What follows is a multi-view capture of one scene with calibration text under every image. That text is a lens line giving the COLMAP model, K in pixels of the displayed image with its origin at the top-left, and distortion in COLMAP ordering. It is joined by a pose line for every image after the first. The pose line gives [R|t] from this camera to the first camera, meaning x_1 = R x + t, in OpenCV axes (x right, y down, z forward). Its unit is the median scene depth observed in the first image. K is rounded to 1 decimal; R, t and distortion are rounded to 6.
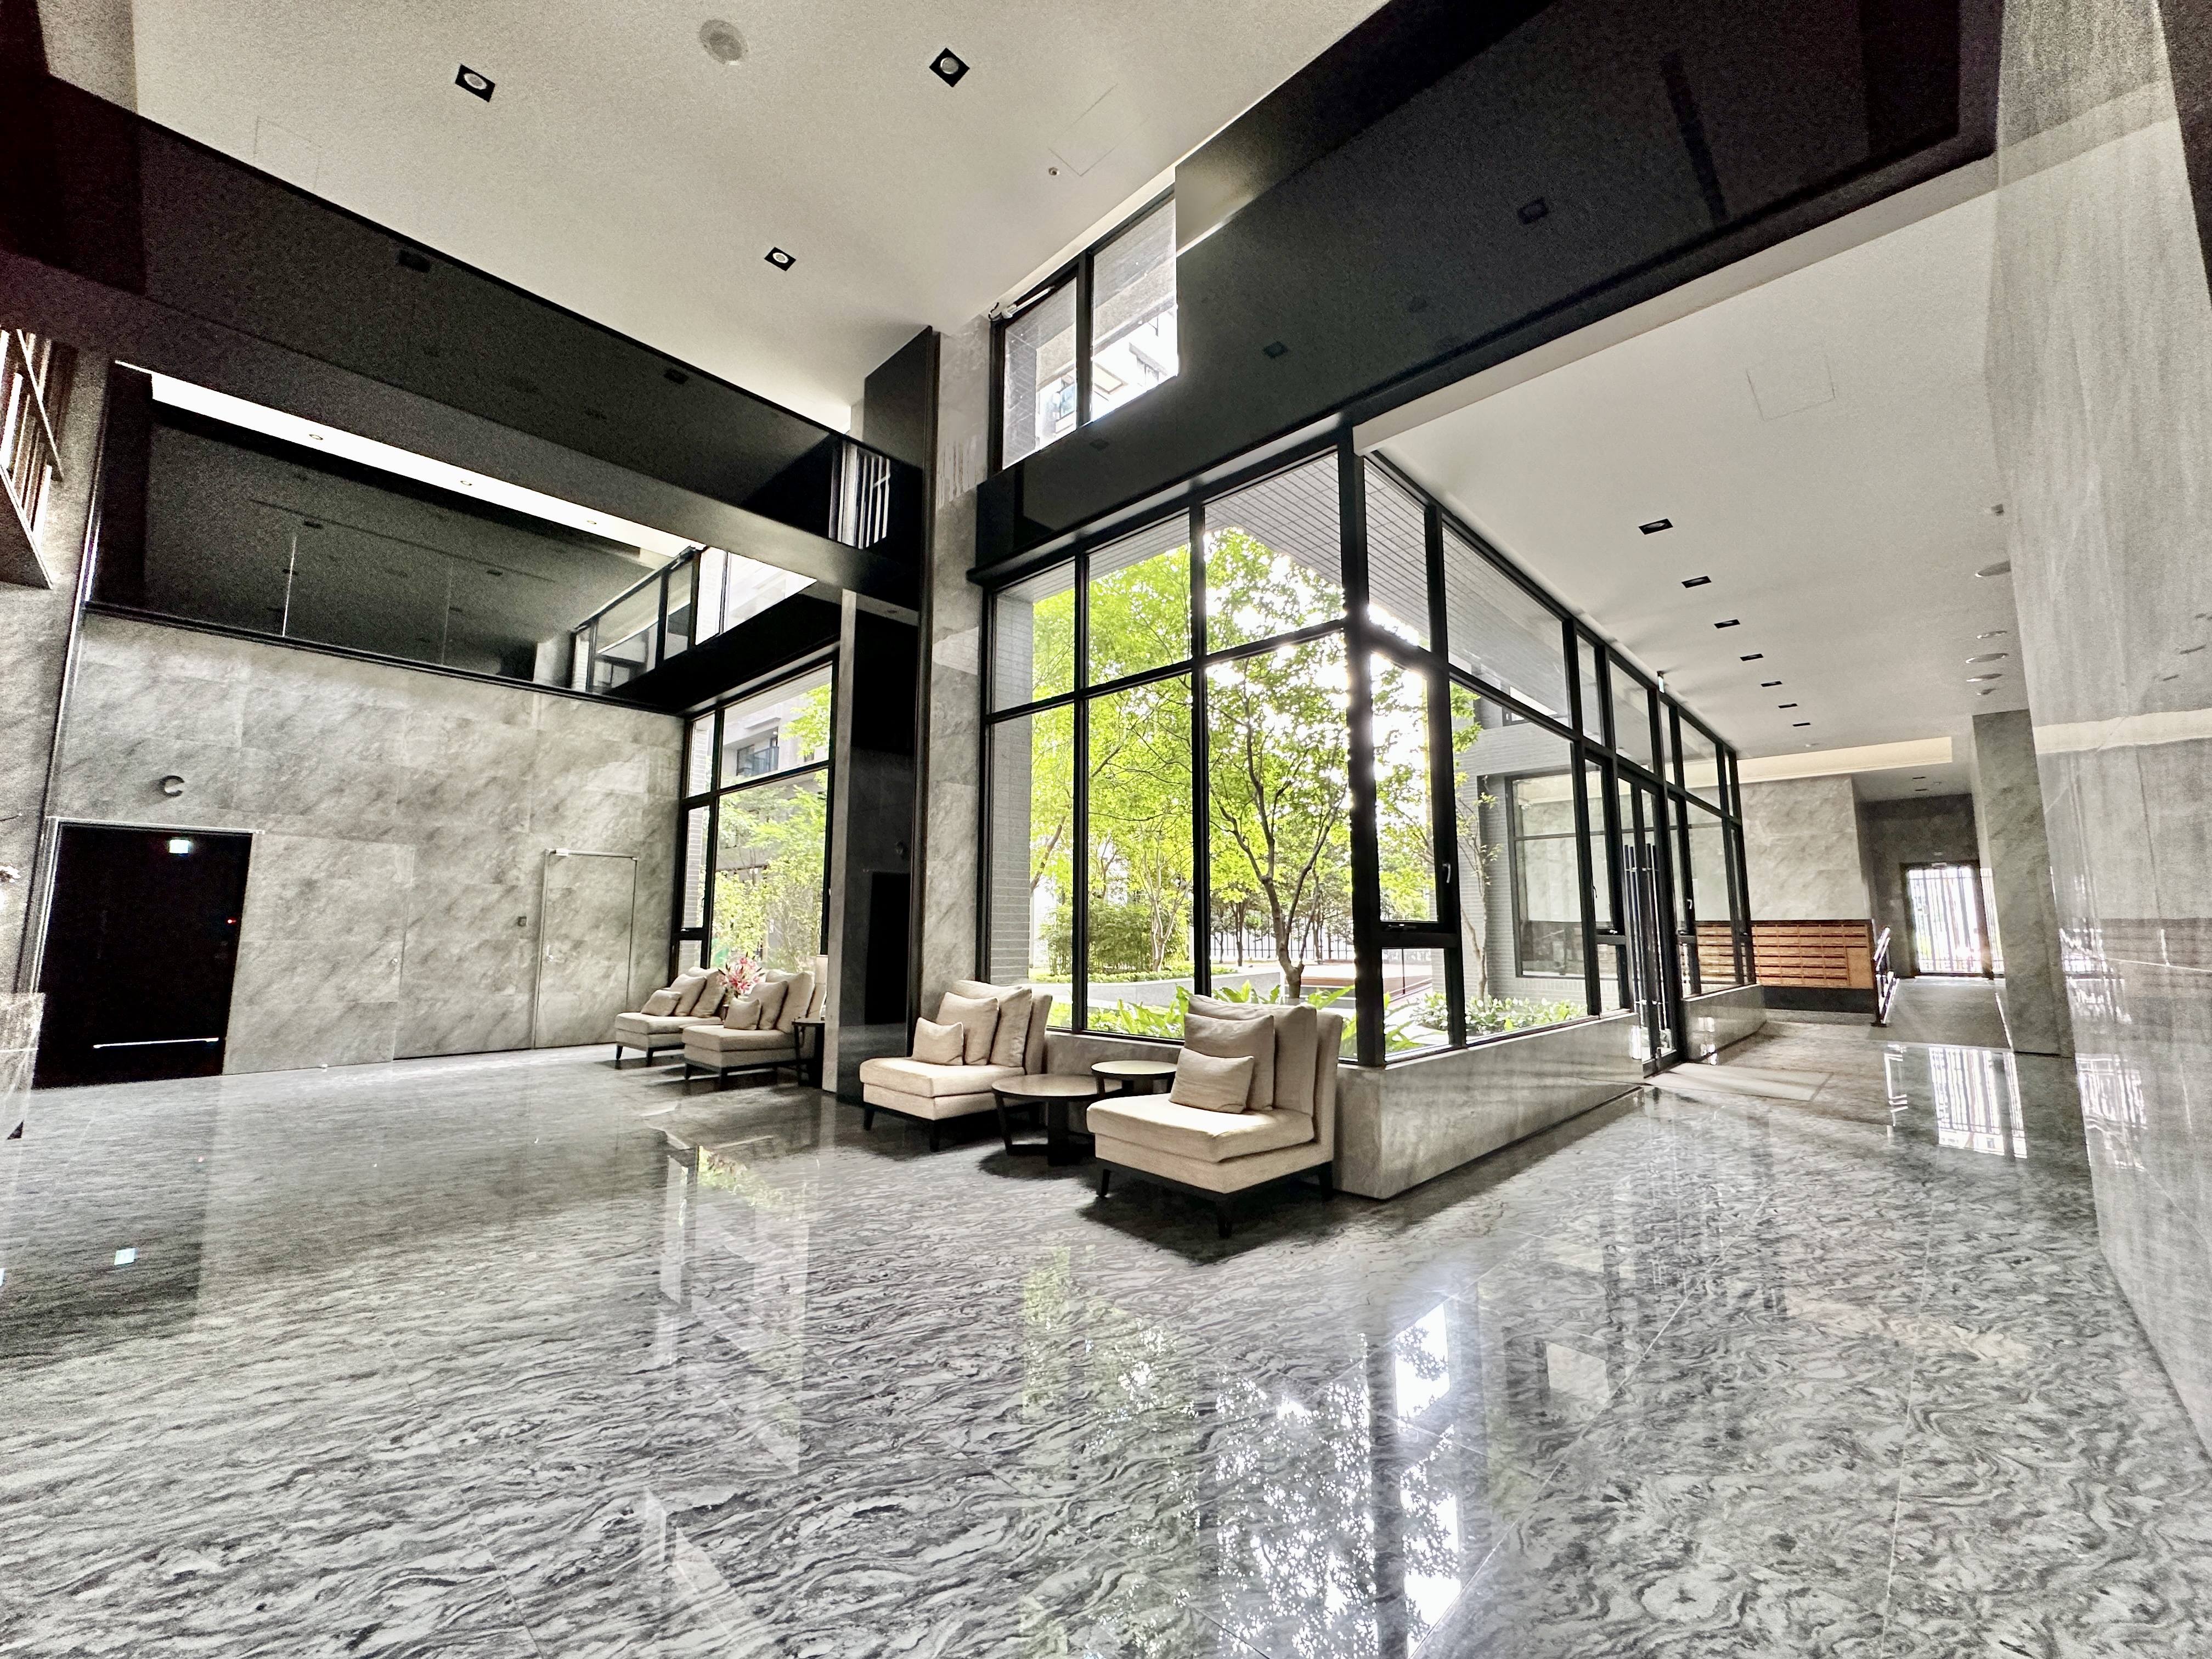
lens RADIAL K [[889.7, 0, 1106.0], [0, 889.7, 829.5], [0, 0, 1]] dist [0.000071, 0.000097]
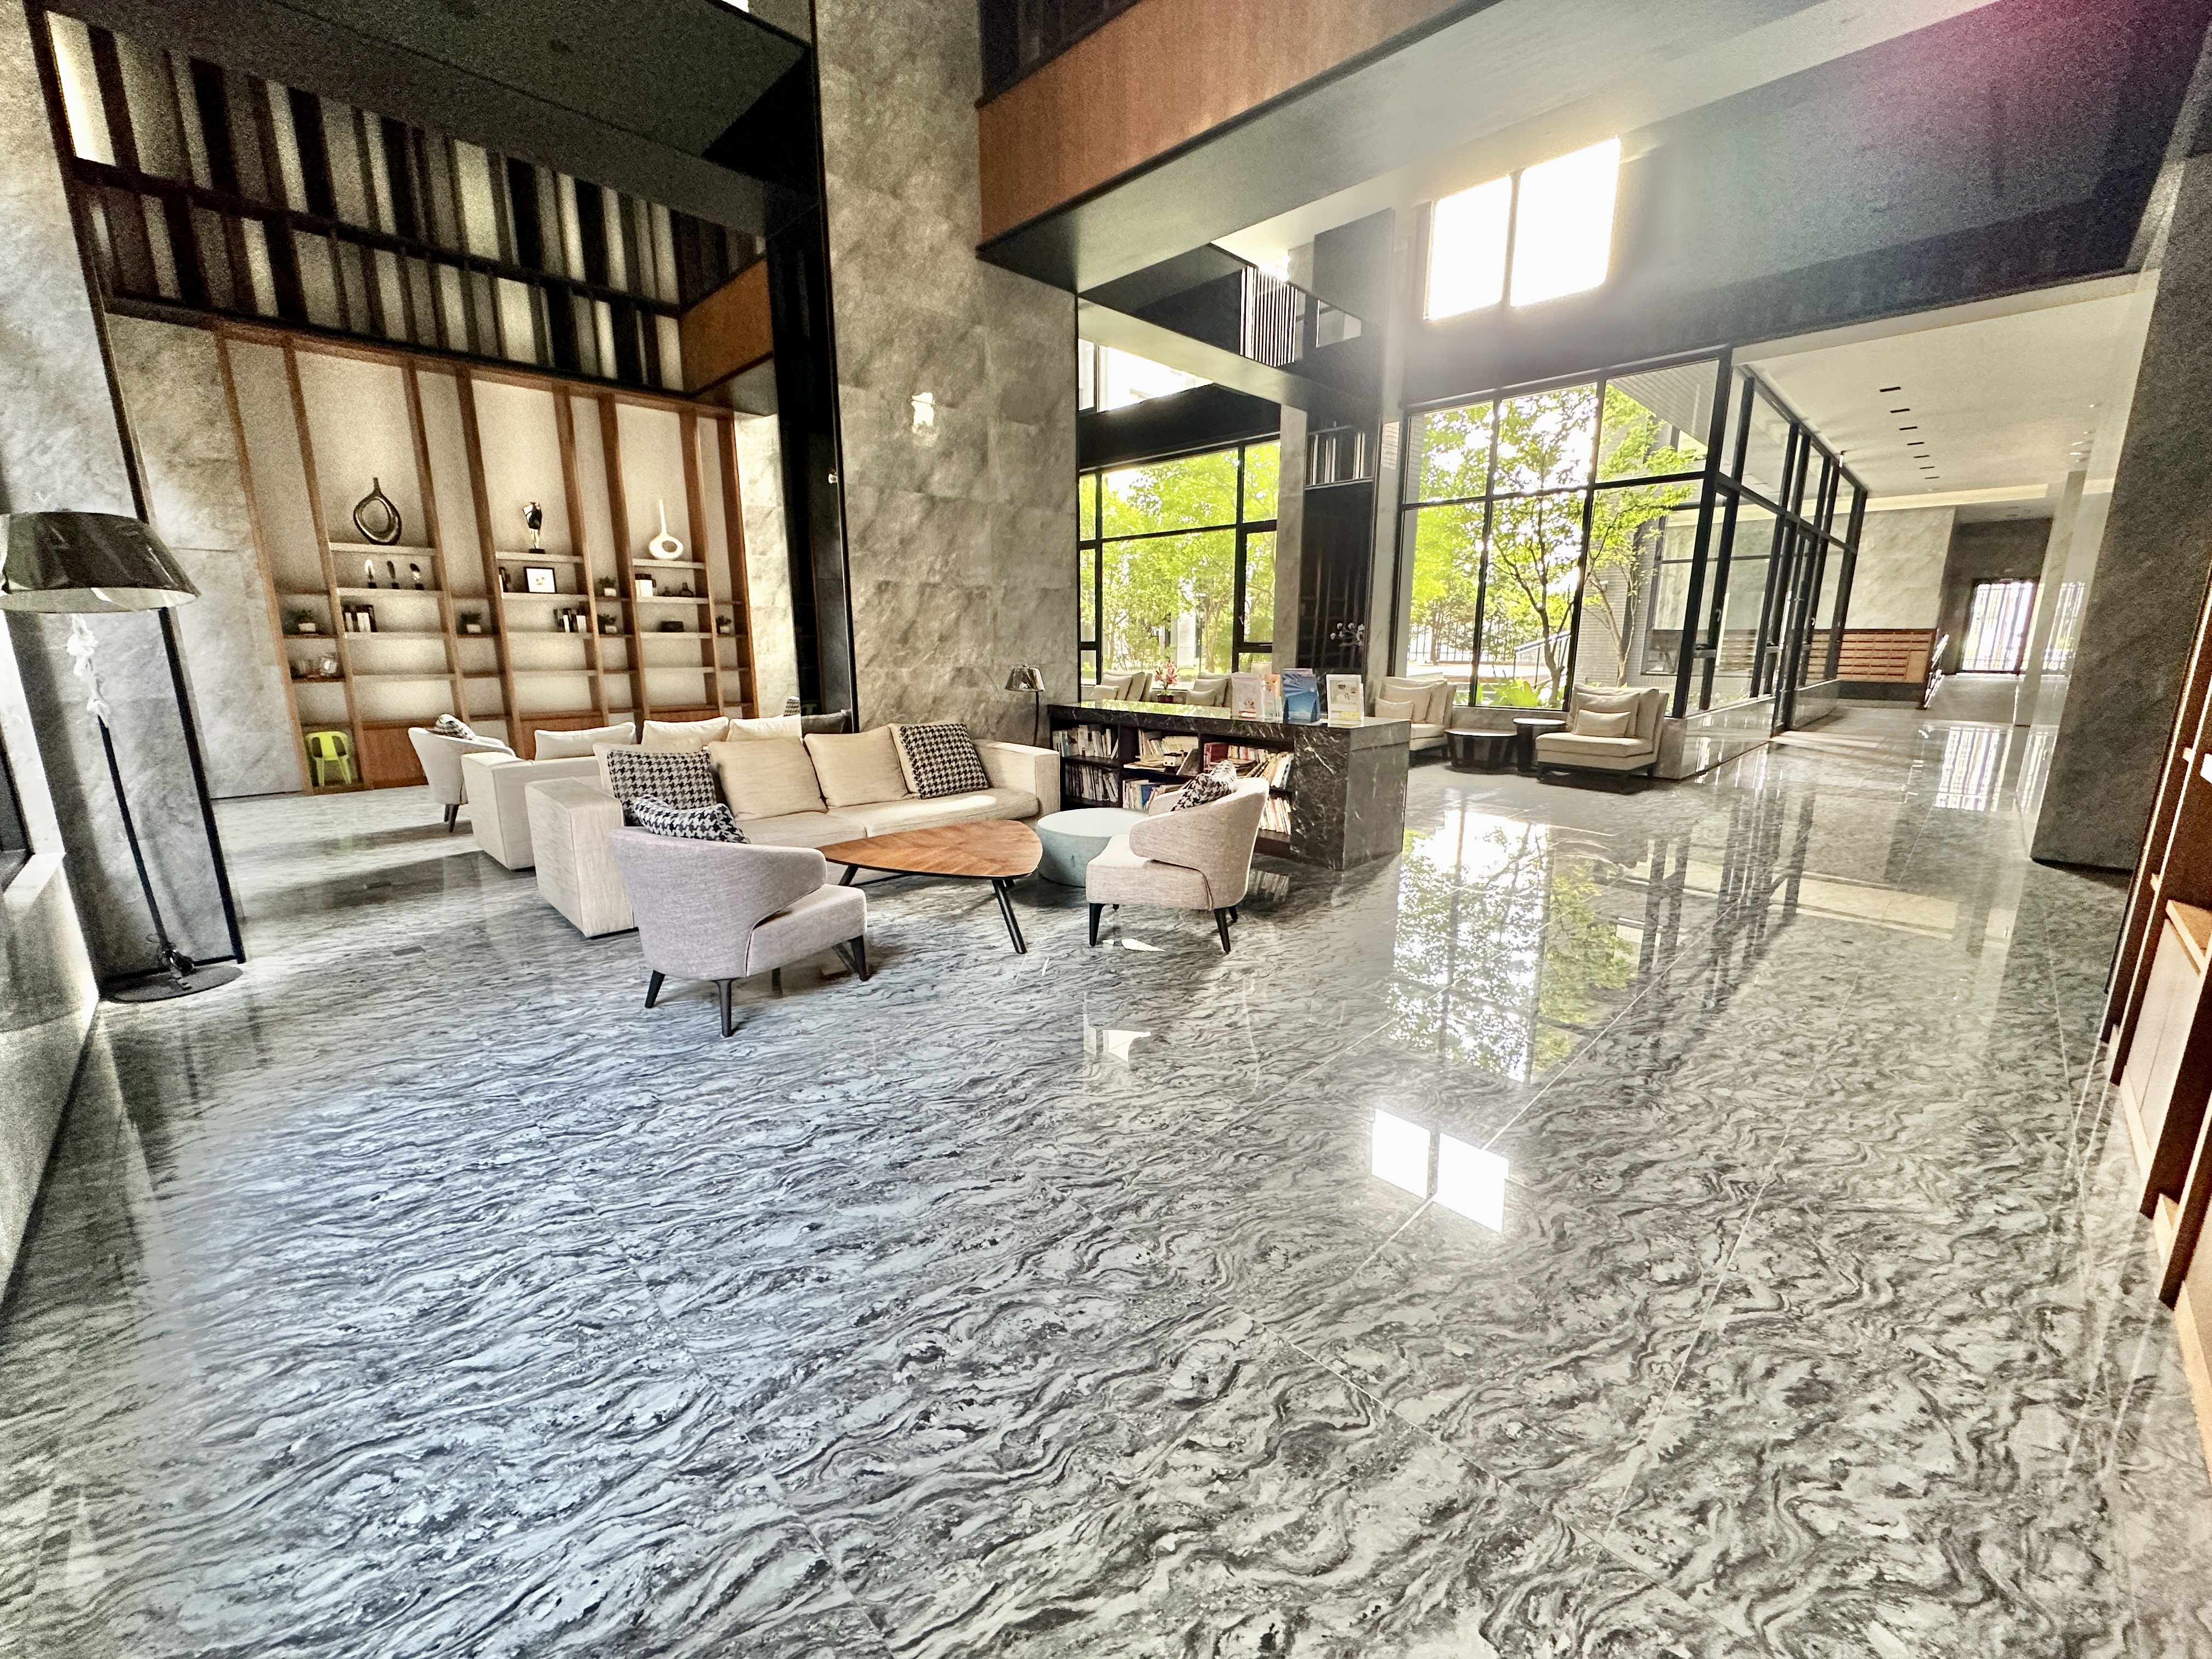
lens RADIAL K [[884.6, 0, 1106.0], [0, 884.6, 829.5], [0, 0, 1]] dist [0.011817, 0.000195]
pose [[0.999913, 0.001632, -0.013063, -0.337642], [0.002757, 0.944323, 0.329009, -0.056095], [0.012873, -0.329017, 0.944236, -0.345997]]
